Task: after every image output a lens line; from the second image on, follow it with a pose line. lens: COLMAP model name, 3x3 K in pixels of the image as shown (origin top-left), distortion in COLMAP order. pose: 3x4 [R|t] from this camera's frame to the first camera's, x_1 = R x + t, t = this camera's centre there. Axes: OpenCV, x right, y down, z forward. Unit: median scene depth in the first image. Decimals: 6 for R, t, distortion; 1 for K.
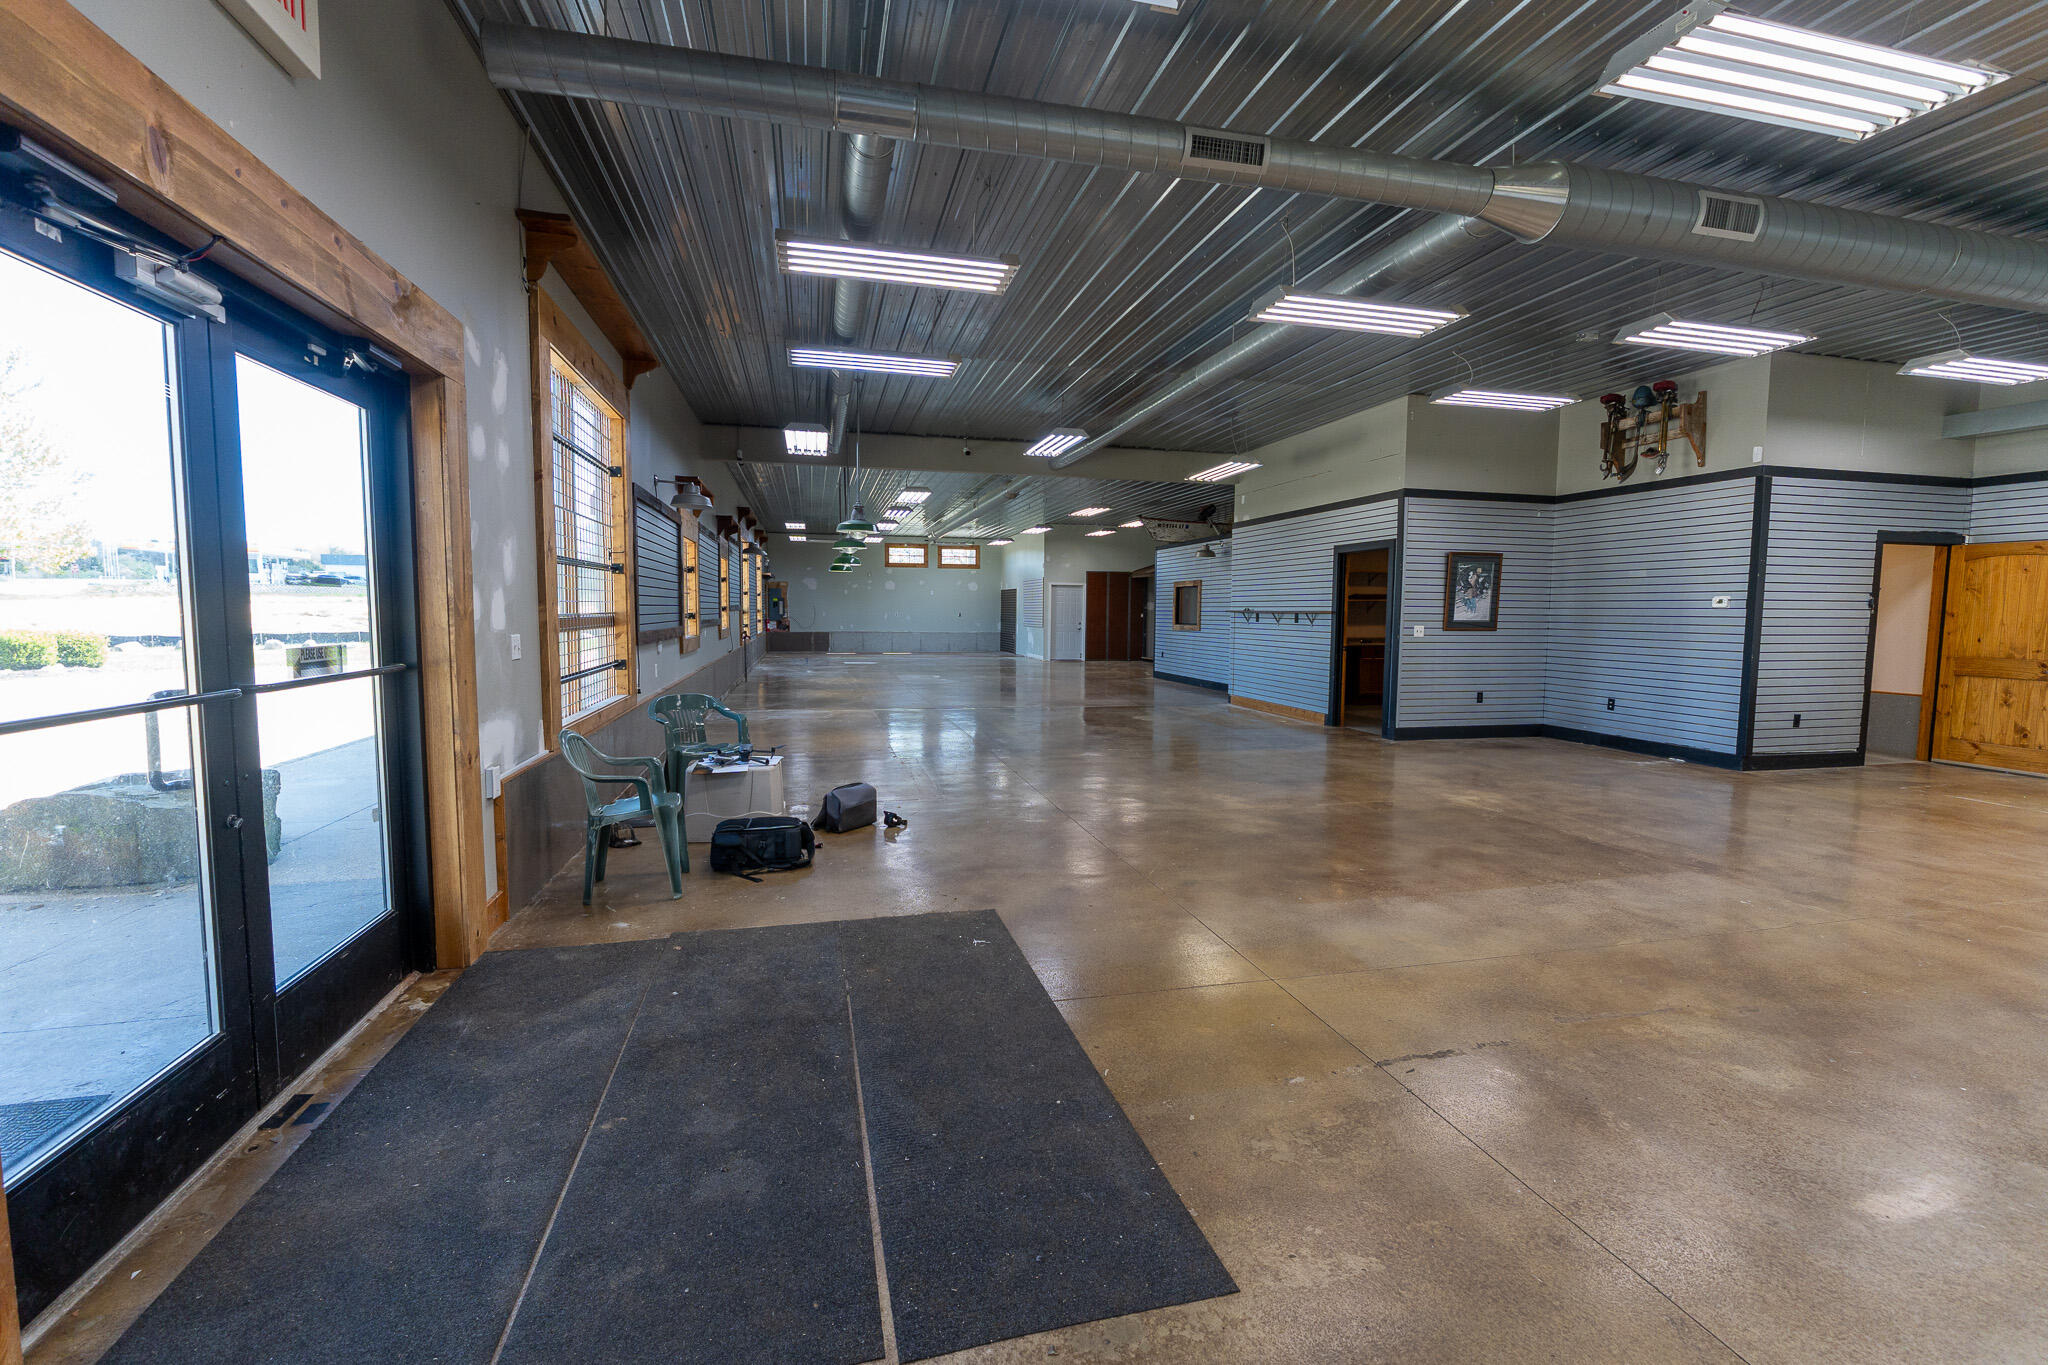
lens RADIAL K [[862.6, 0, 1023.4], [0, 862.6, 678.2], [0, 0, 1]] dist [-0.009464, 0.000430]
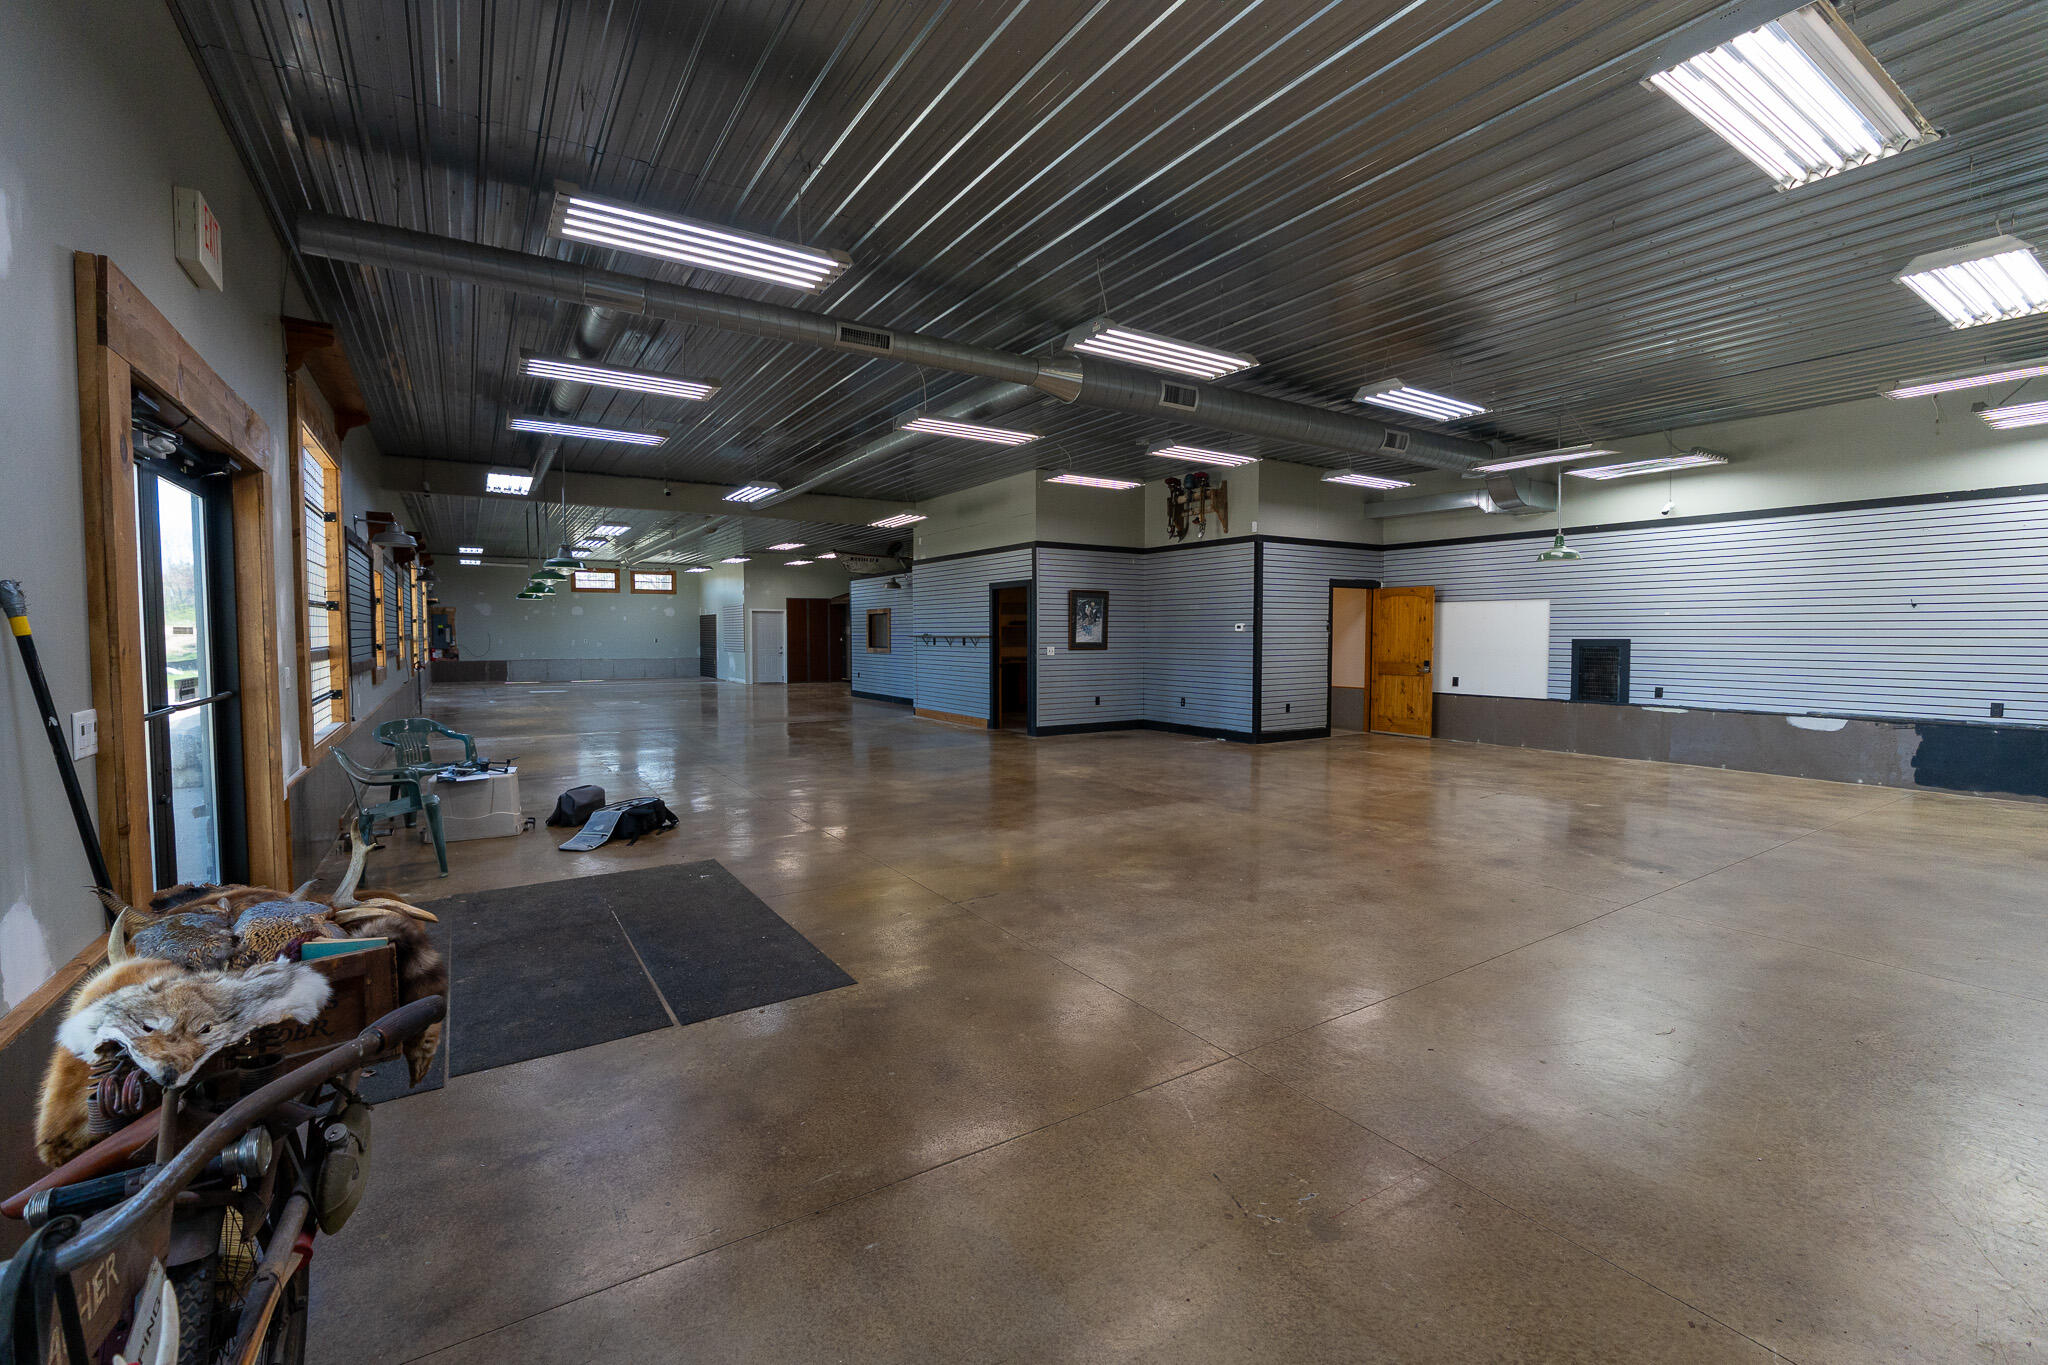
lens RADIAL K [[858.7, 0, 1020.0], [0, 858.7, 675.7], [0, 0, 1]] dist [-0.007403, 0.000071]
pose [[0.944710, -0.025078, 0.326947, -0.006769], [0.034218, 0.999167, -0.022235, 0.011932], [-0.326117, 0.032193, 0.944781, -0.247416]]
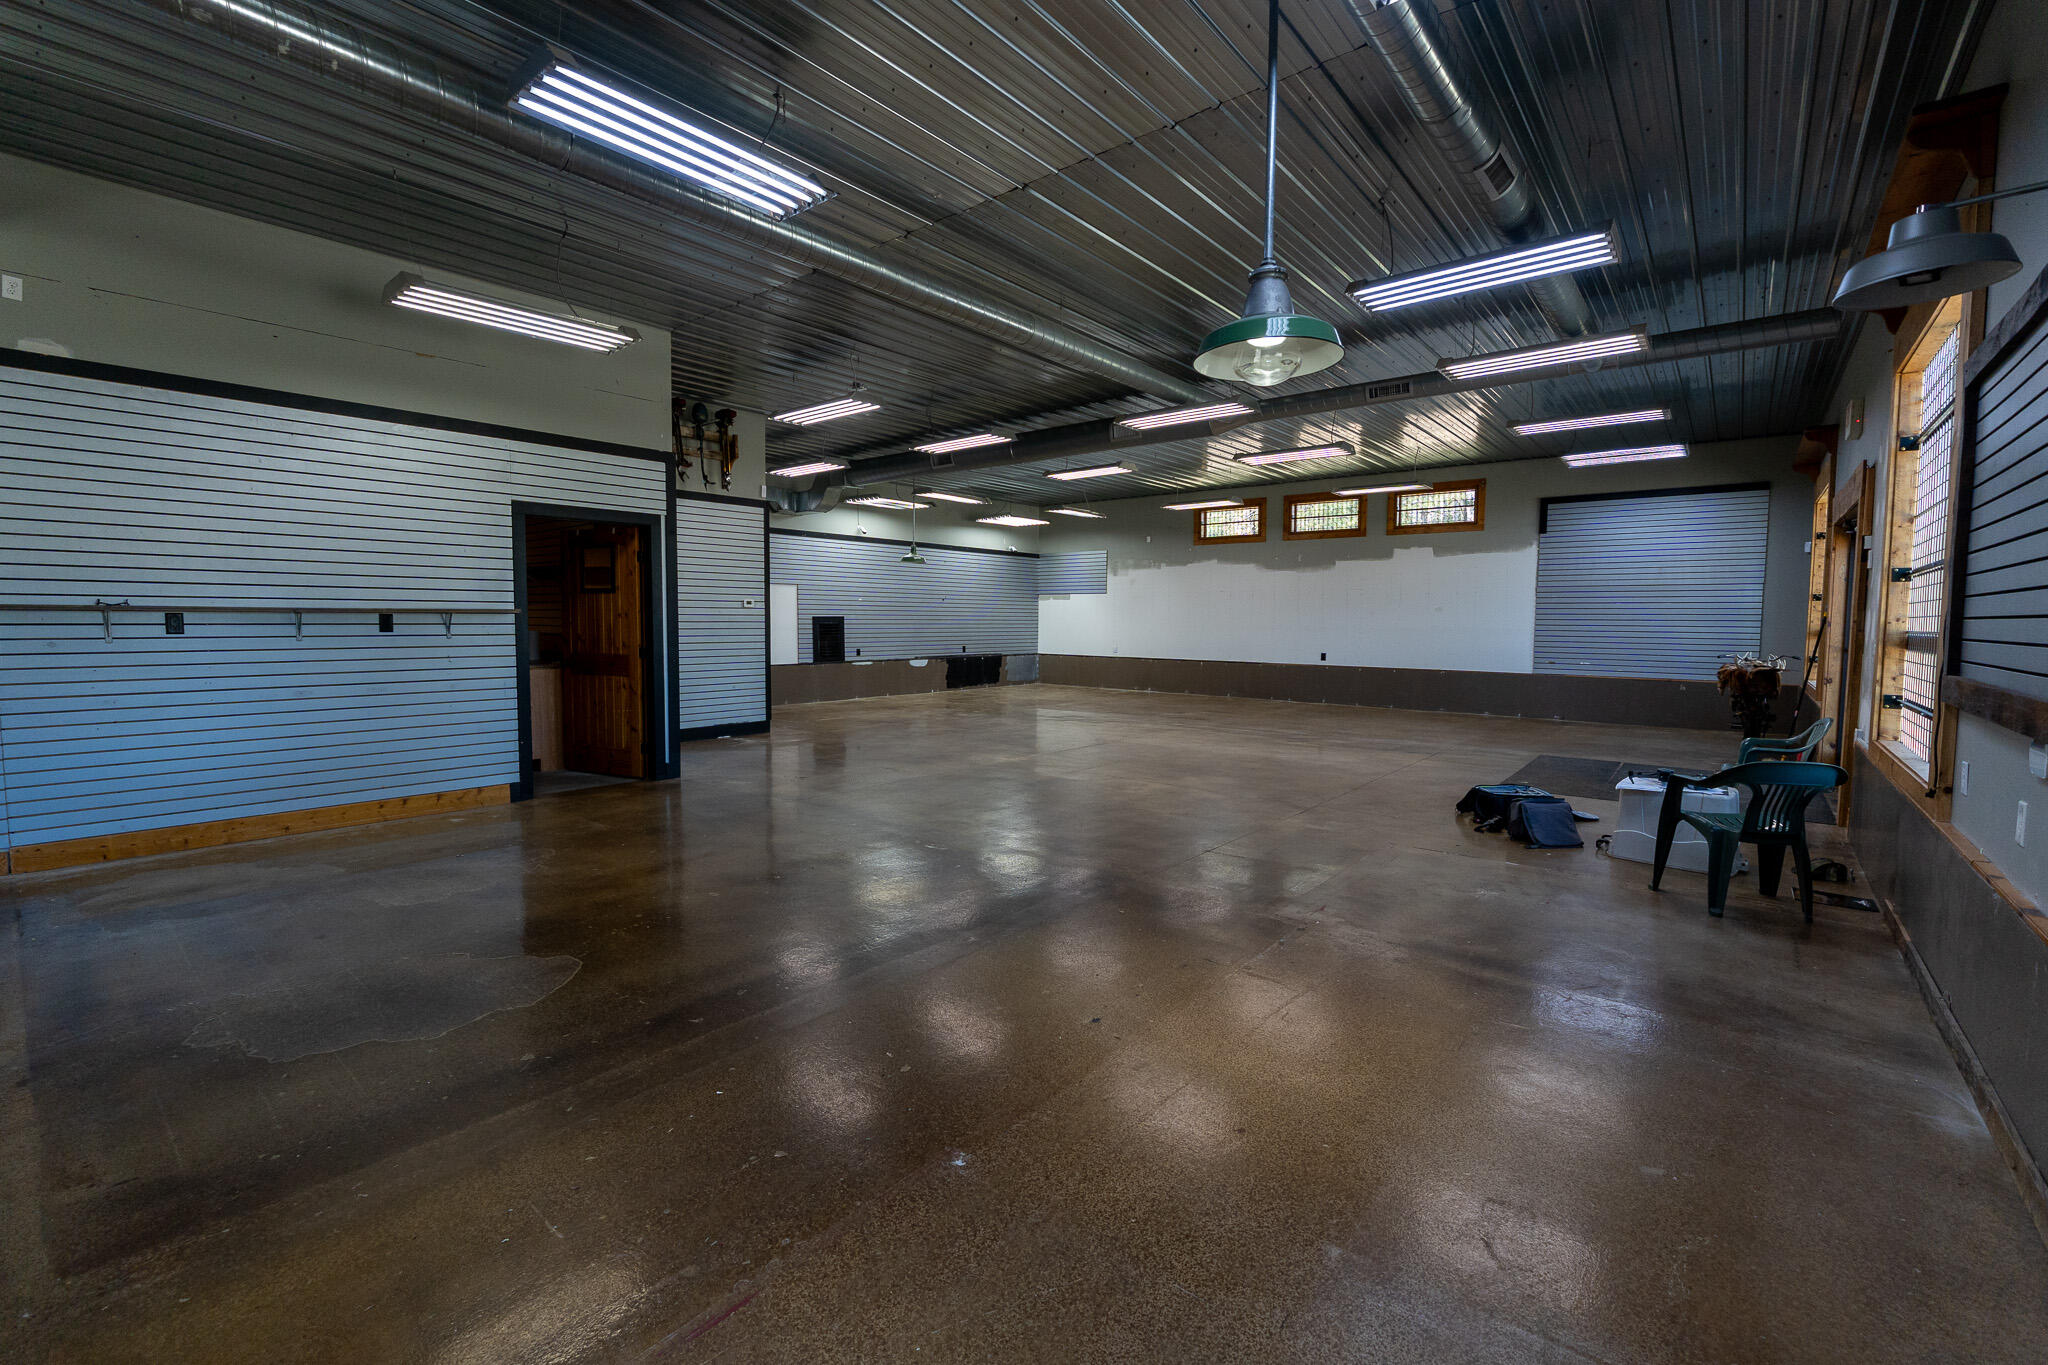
lens RADIAL K [[862.6, 0, 1023.4], [0, 862.6, 678.2], [0, 0, 1]] dist [-0.009464, 0.000430]
pose [[-0.594027, -0.067653, 0.801595, -0.465011], [0.052752, 0.991037, 0.122734, -0.119455], [-0.802713, 0.115193, -0.585134, 1.497802]]
